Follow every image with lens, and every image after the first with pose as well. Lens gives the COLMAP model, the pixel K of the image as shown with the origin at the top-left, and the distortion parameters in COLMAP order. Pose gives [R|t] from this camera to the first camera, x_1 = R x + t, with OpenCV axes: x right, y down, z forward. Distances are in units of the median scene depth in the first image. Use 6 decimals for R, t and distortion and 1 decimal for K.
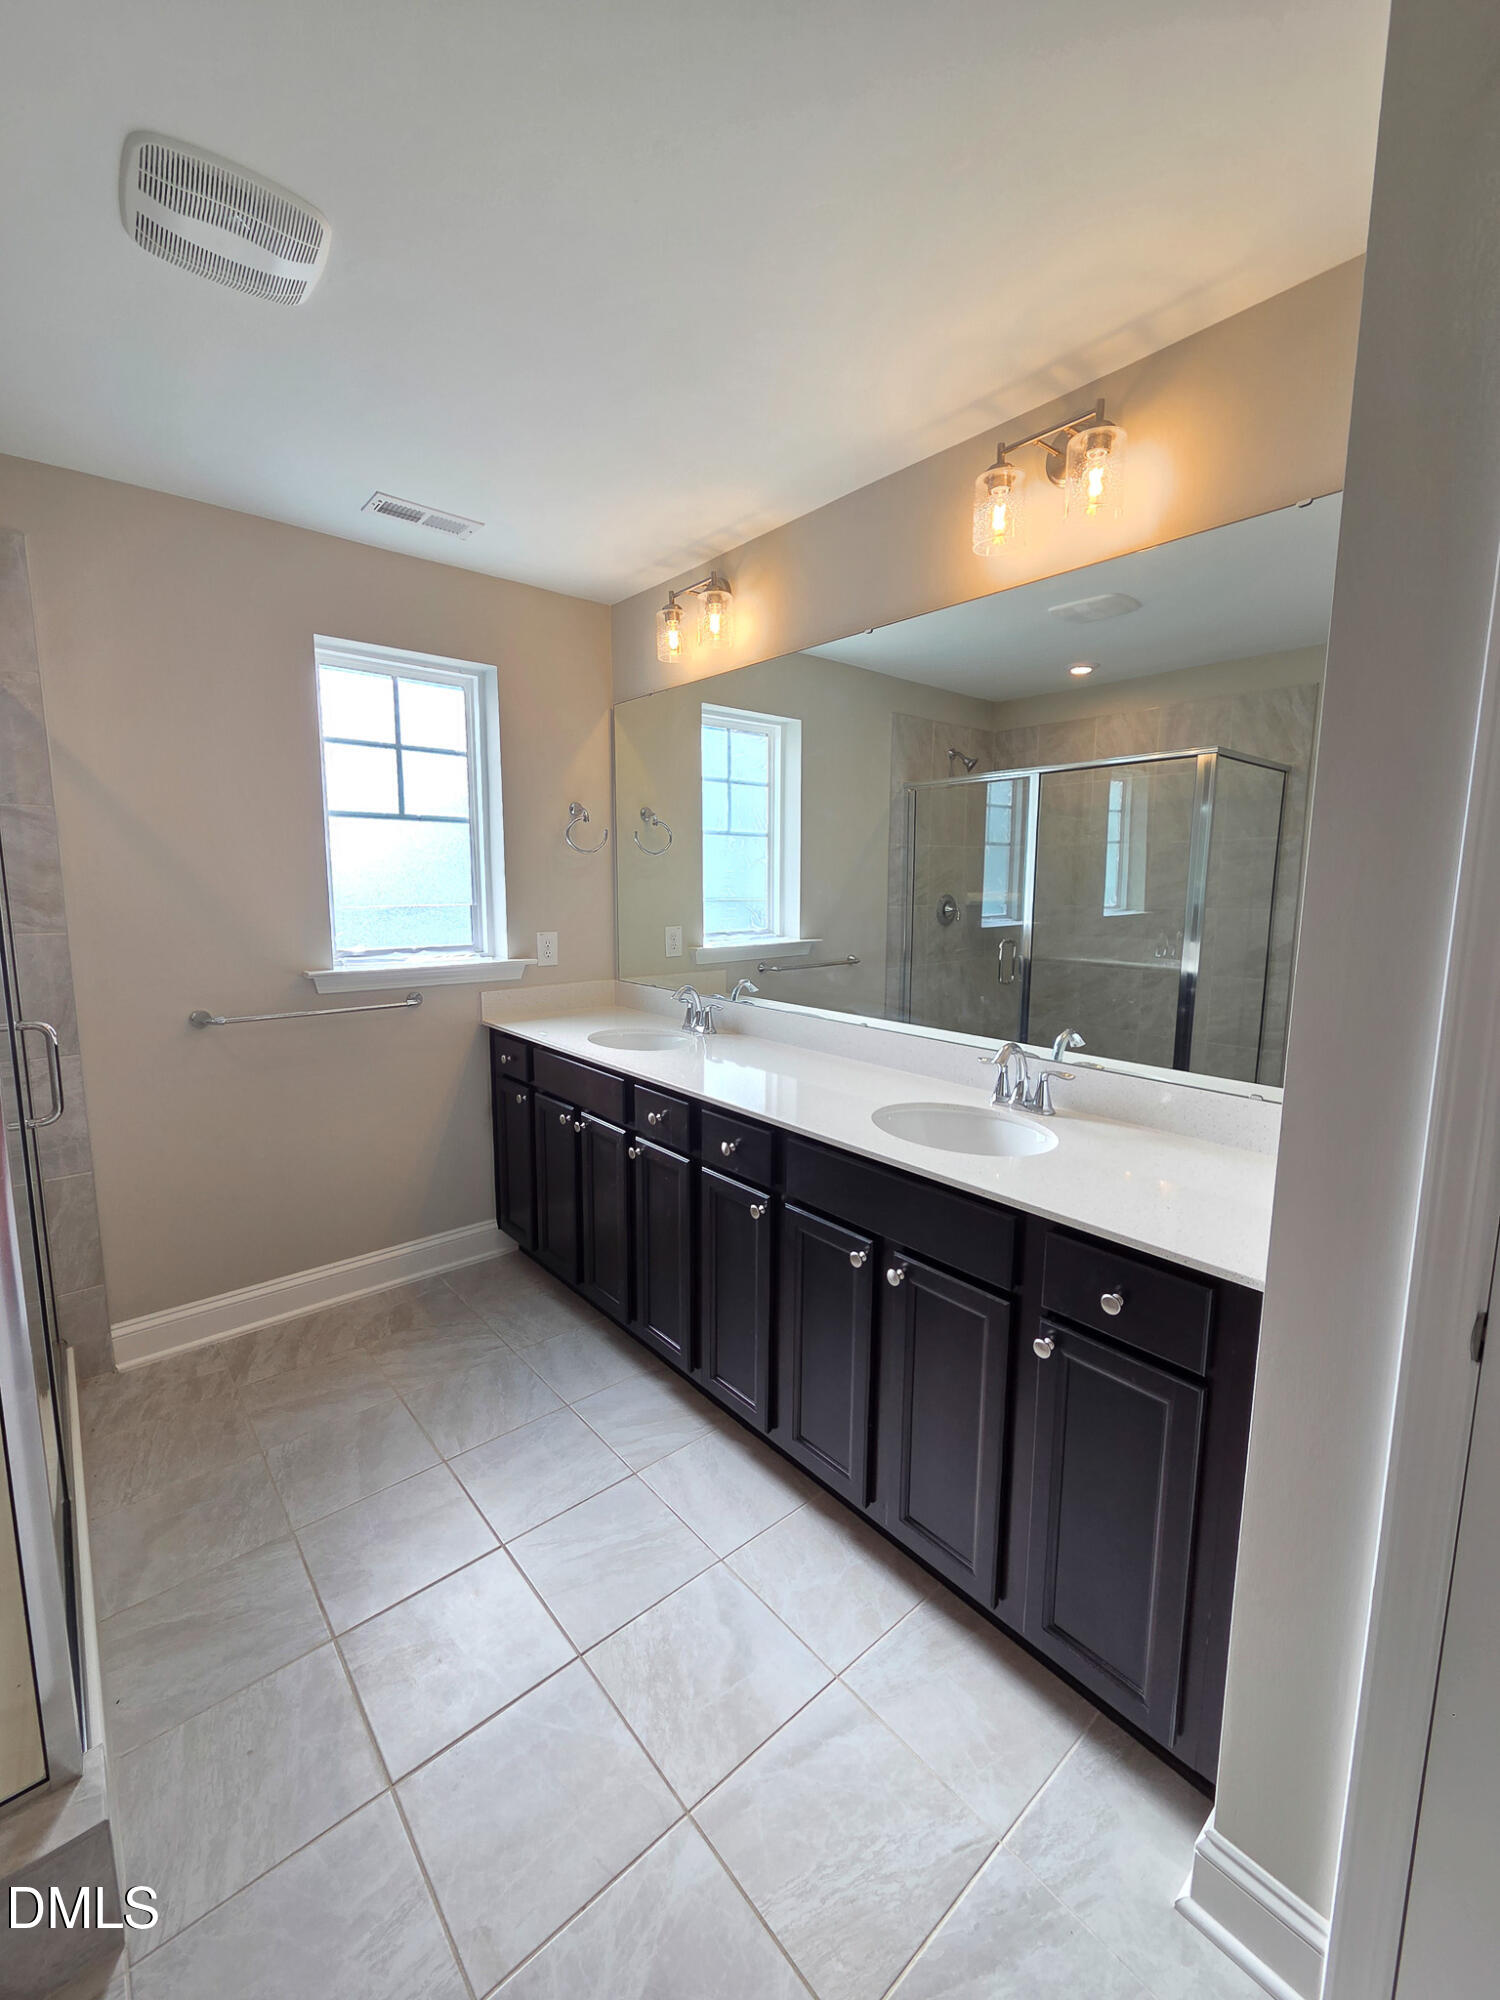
lens RADIAL K [[821.4, 0, 747.0], [0, 821.4, 995.9], [0, 0, 1]] dist [0.003615, -0.000250]
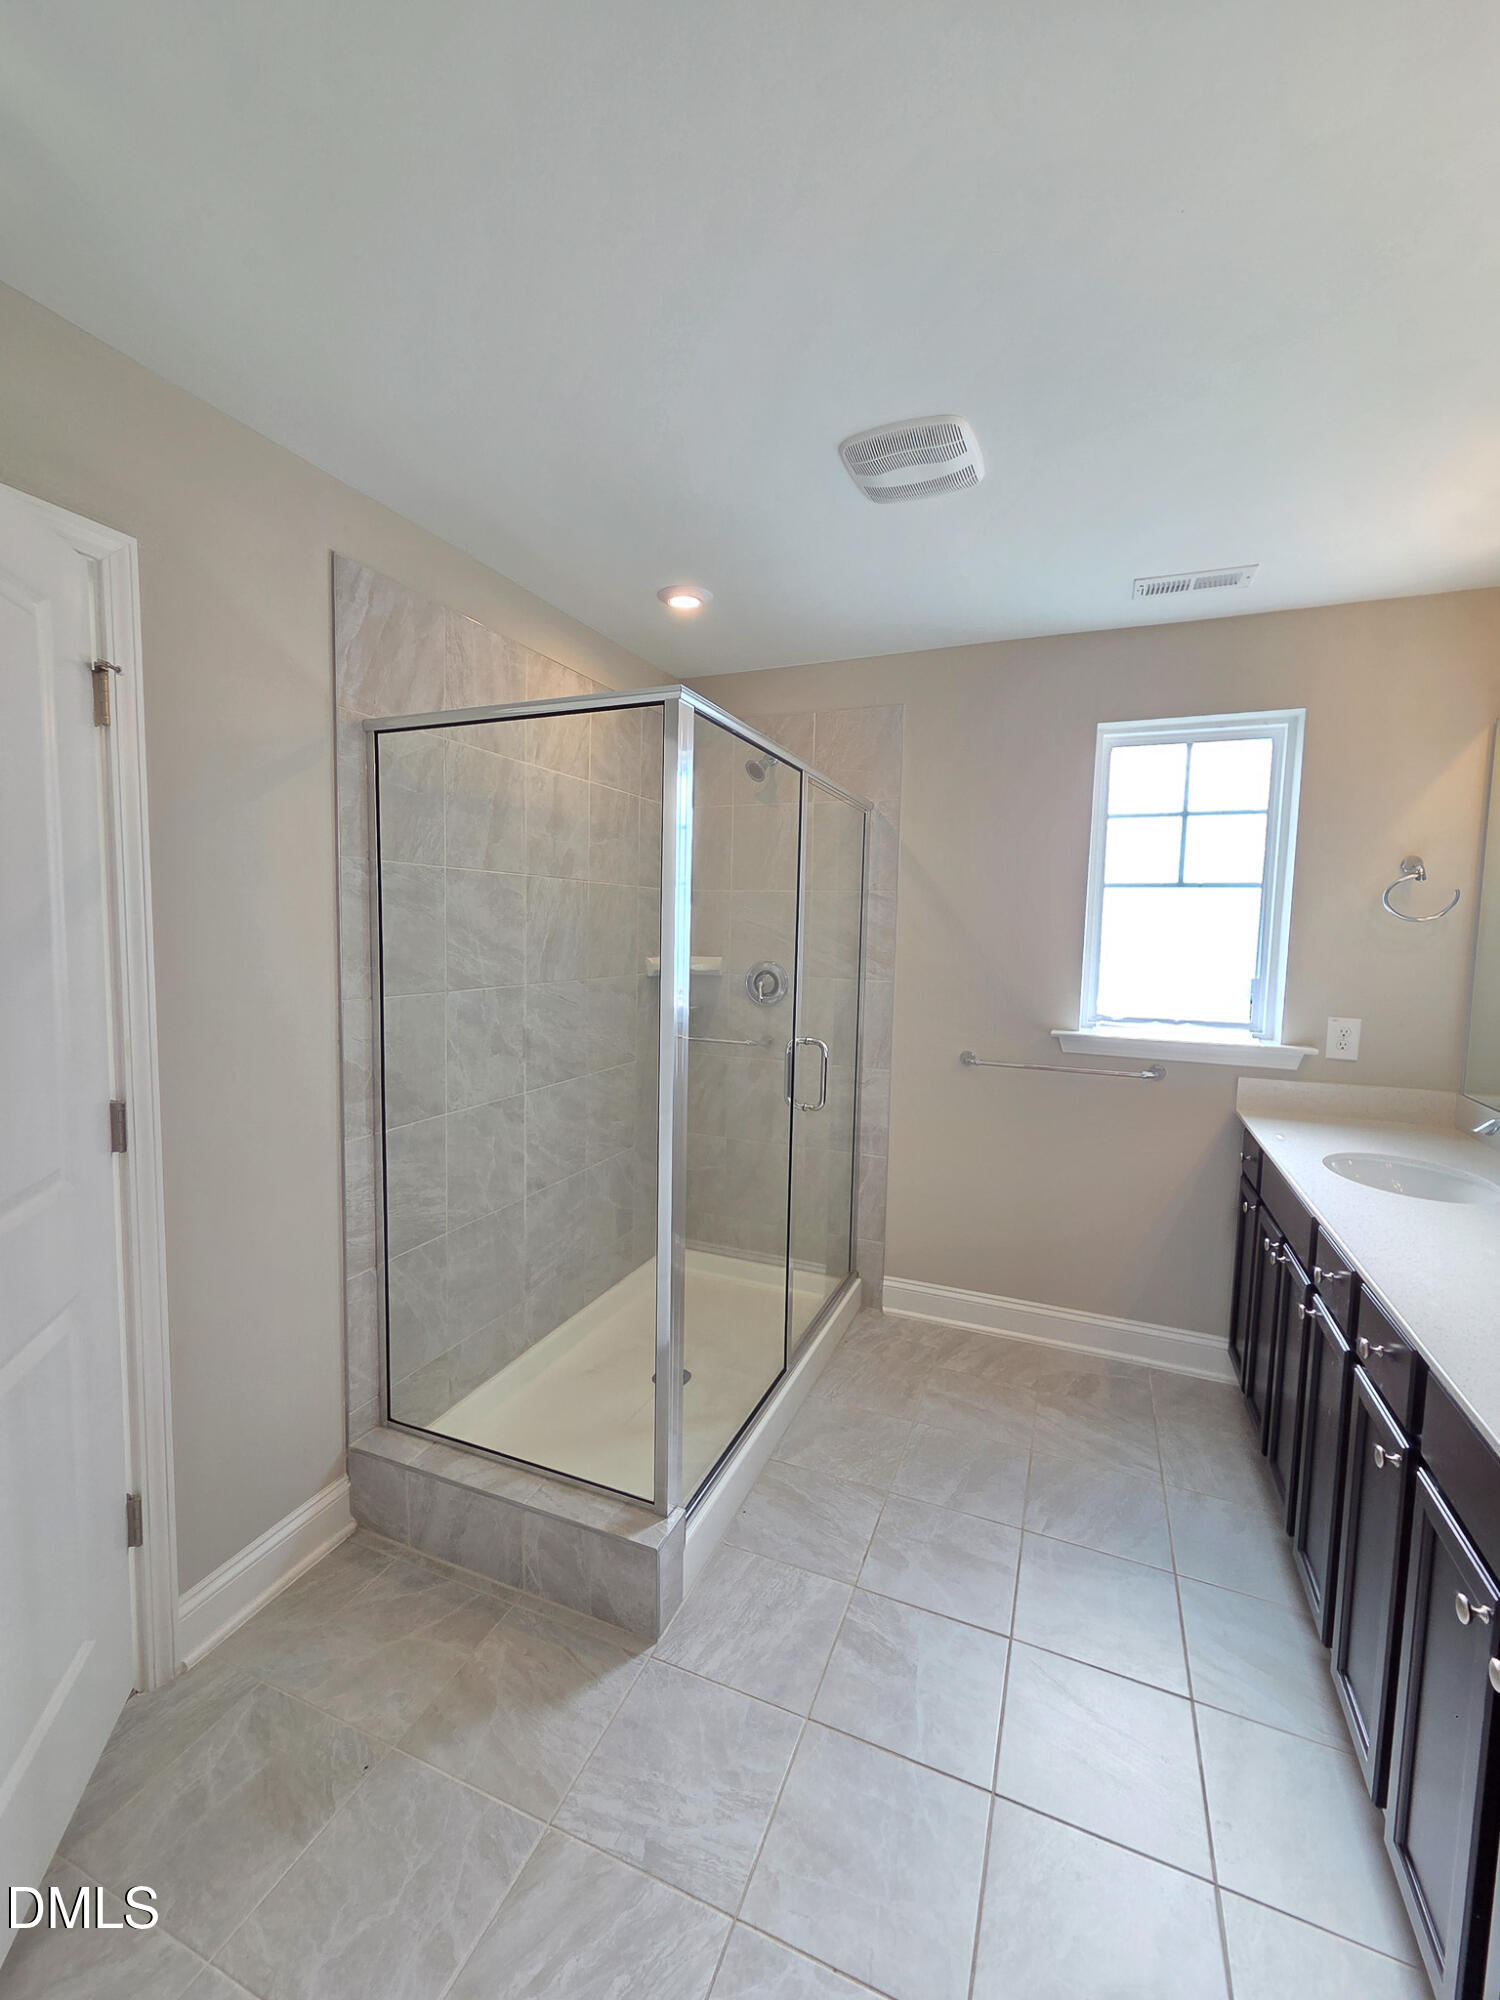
lens RADIAL K [[821.4, 0, 747.4], [0, 821.4, 994.1], [0, 0, 1]] dist [0.003615, -0.000250]
pose [[0.451323, 0.080624, -0.888711, 0.264965], [-0.145337, 0.989254, 0.015937, -0.036682], [0.880446, 0.121970, 0.458191, 0.142030]]
